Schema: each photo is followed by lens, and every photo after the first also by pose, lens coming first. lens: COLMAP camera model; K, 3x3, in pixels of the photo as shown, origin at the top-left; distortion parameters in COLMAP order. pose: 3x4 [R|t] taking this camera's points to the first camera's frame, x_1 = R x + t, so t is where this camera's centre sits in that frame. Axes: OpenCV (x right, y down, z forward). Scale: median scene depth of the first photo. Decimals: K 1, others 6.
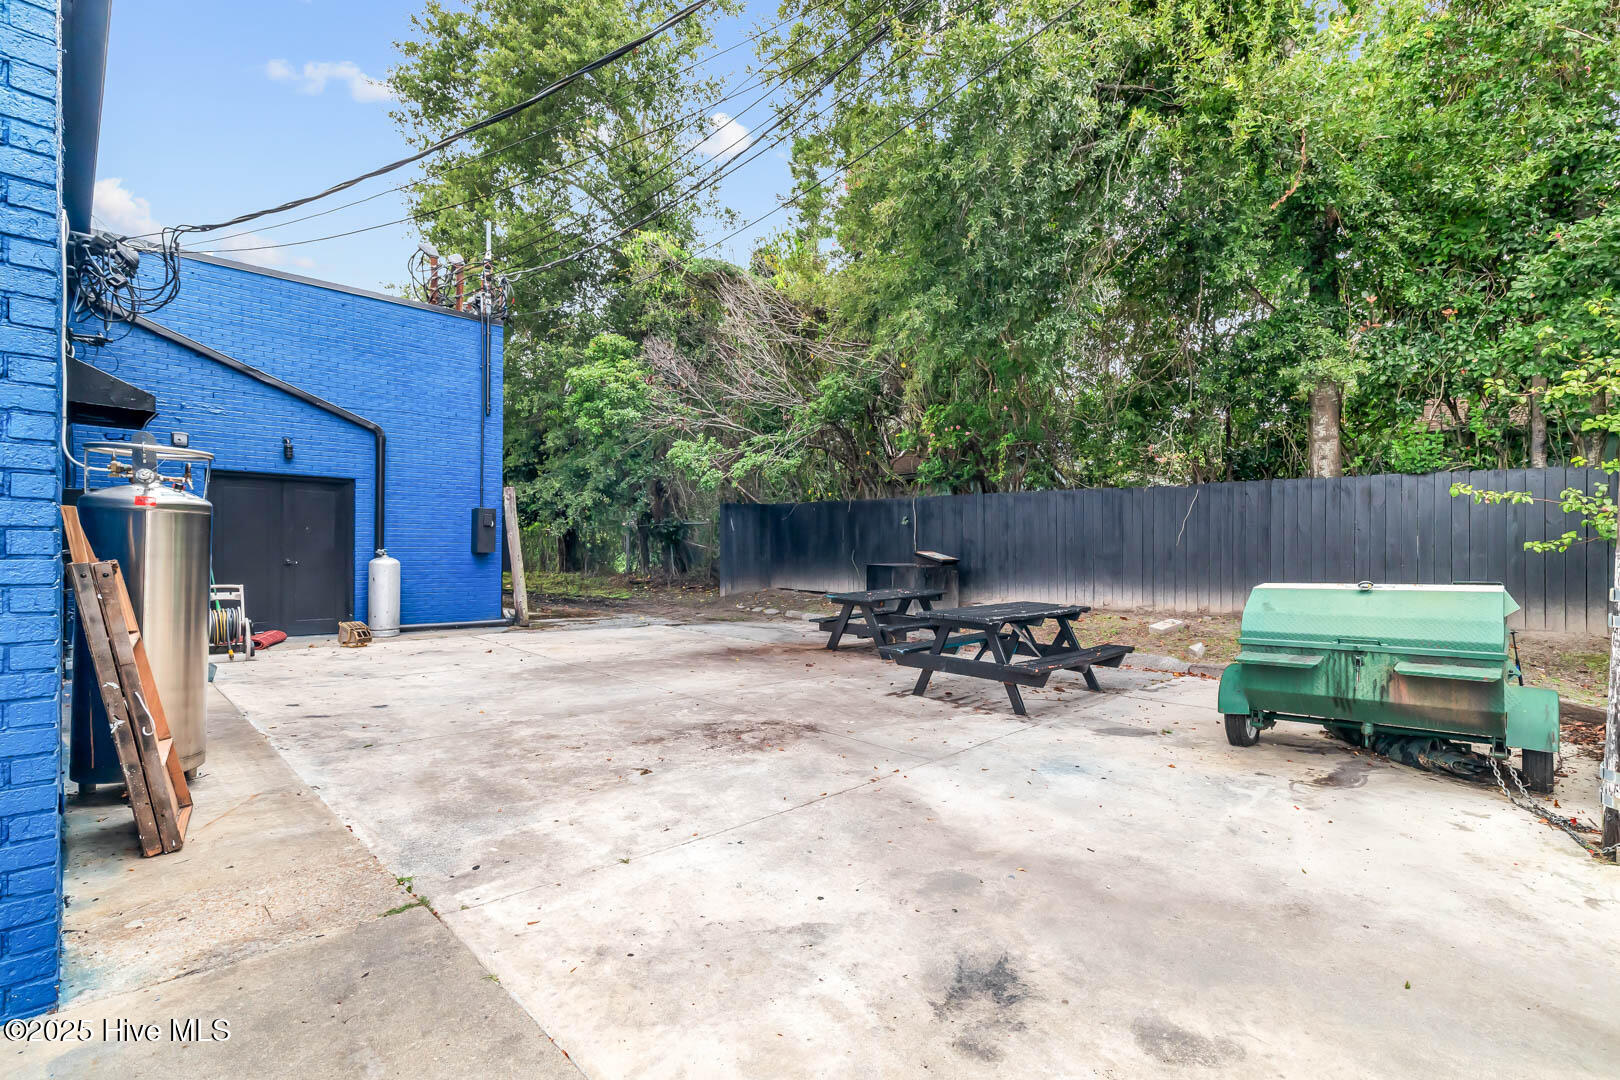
lens RADIAL K [[747.6, 0, 817.5], [0, 747.6, 547.8], [0, 0, 1]] dist [0.010618, 0.000247]
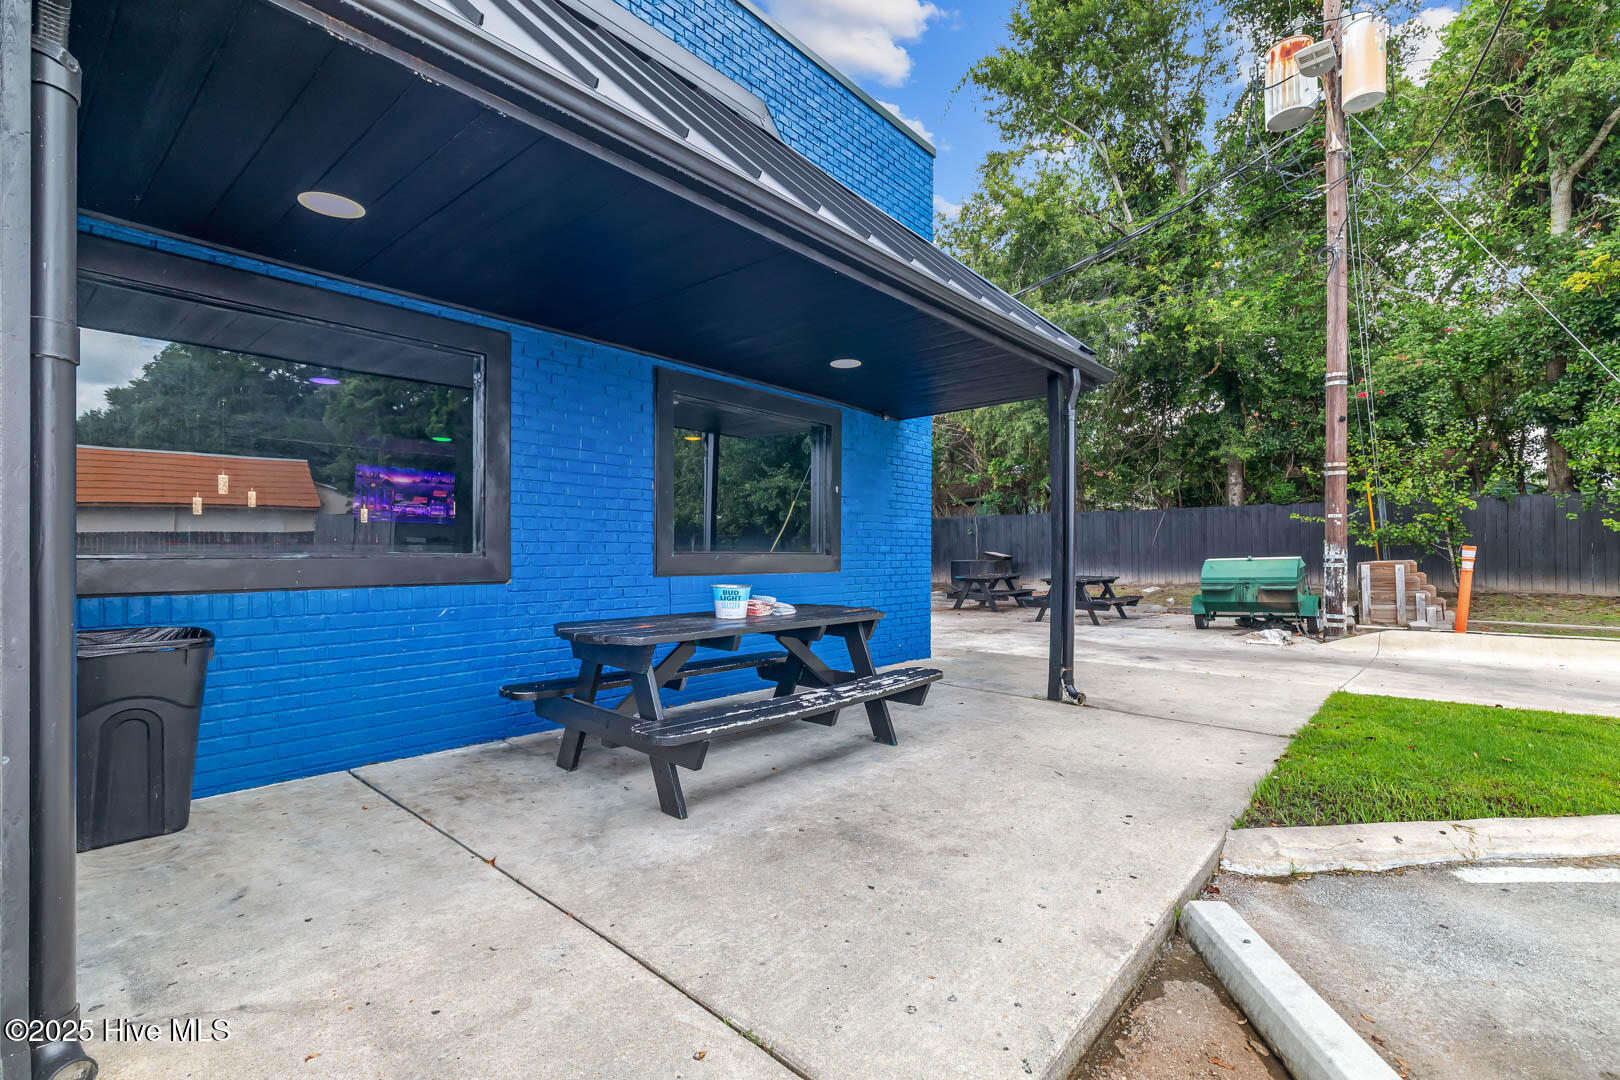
lens RADIAL K [[735.2, 0, 813.5], [0, 735.2, 549.8], [0, 0, 1]] dist [0.006988, -0.000393]
pose [[0.997561, -0.012696, 0.068638, -0.516075], [0.013361, 0.999868, -0.009237, 0.015731], [-0.068511, 0.010132, 0.997599, -0.783397]]
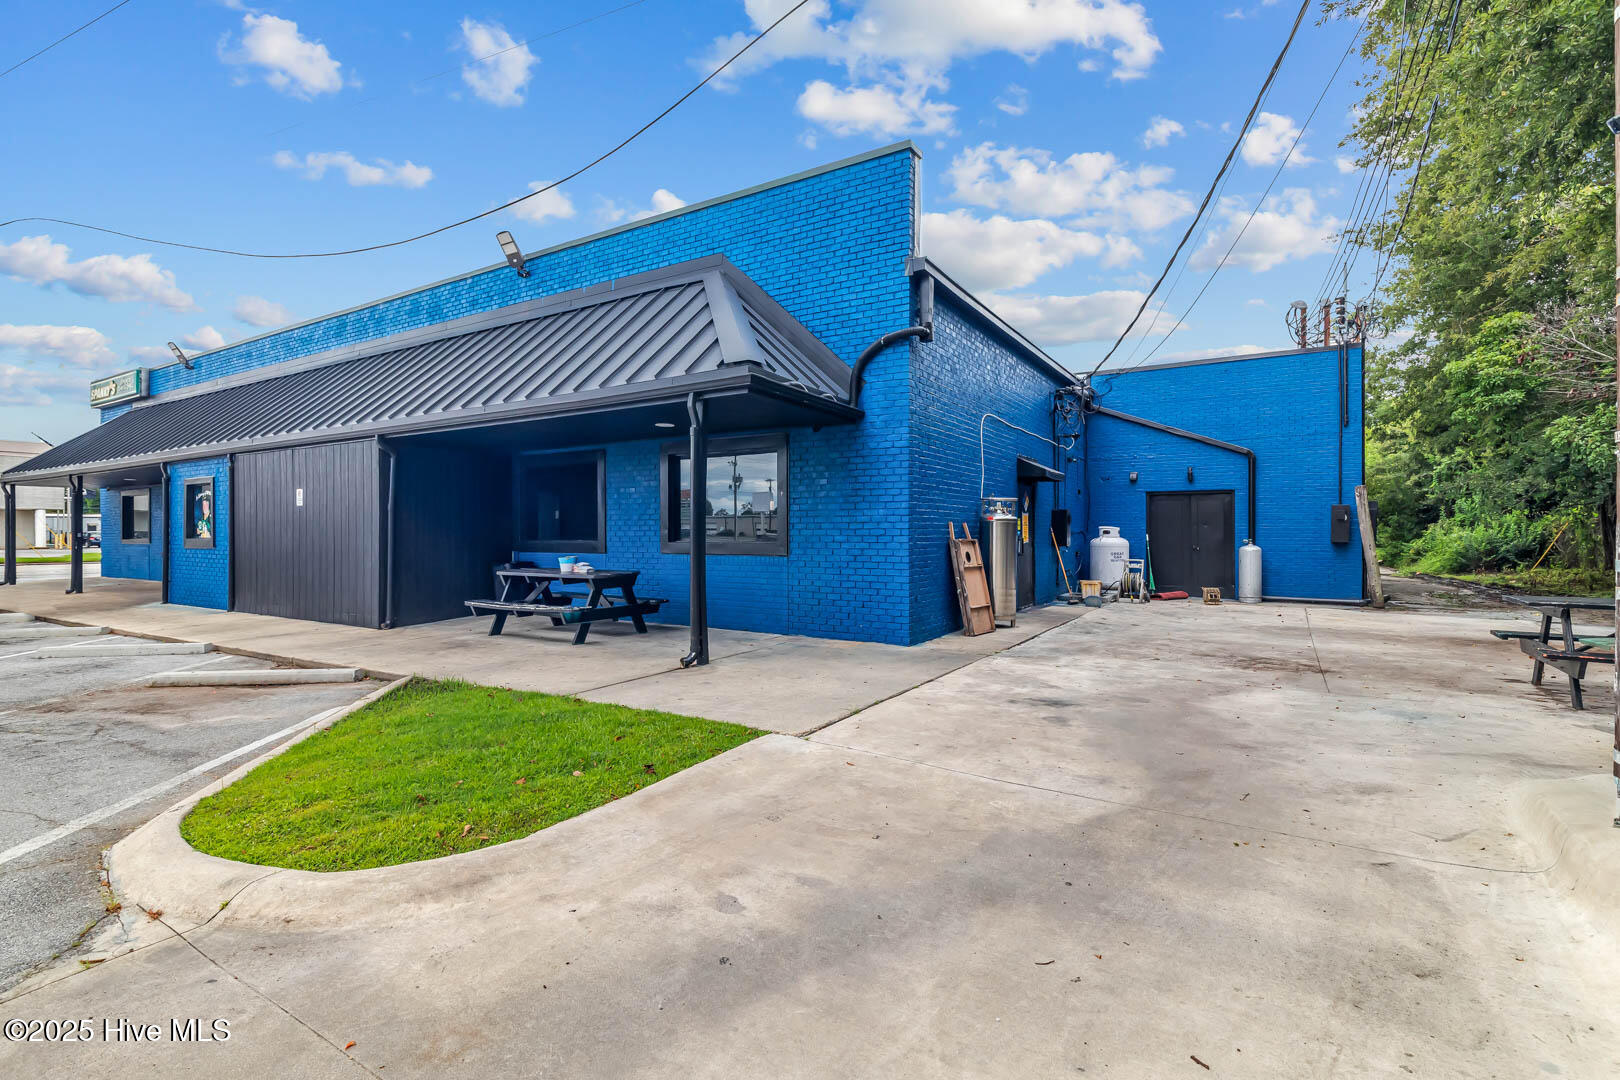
lens RADIAL K [[730.7, 0, 829.2], [0, 730.7, 528.9], [0, 0, 1]] dist [0.003132, -0.000322]
pose [[0.236303, -0.019864, -0.971476, 0.739194], [-0.000972, 0.999786, -0.020680, 0.015247], [0.971679, 0.005831, 0.236233, -0.094876]]
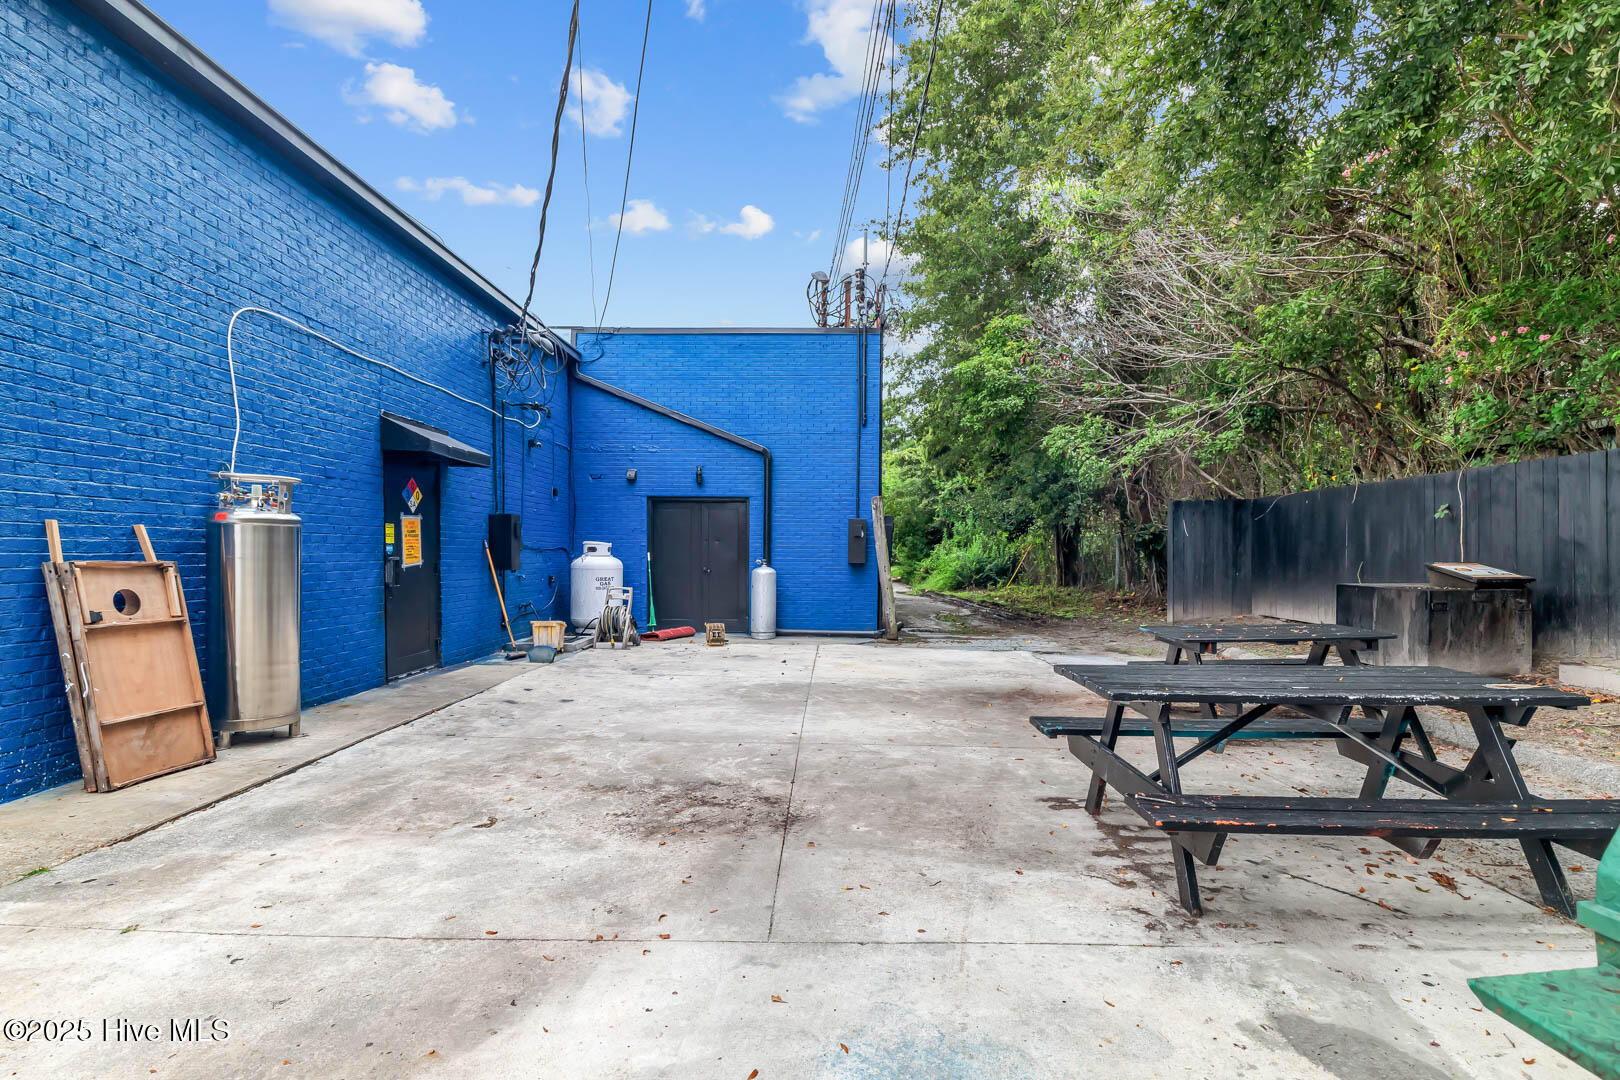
lens RADIAL K [[742.1, 0, 807.4], [0, 742.1, 564.5], [0, 0, 1]] dist [0.006834, 0.000198]
pose [[0.687495, 0.003076, -0.726182, 0.346781], [-0.000945, 0.999994, 0.003341, 0.007155], [0.726188, -0.001611, 0.687494, 0.403615]]
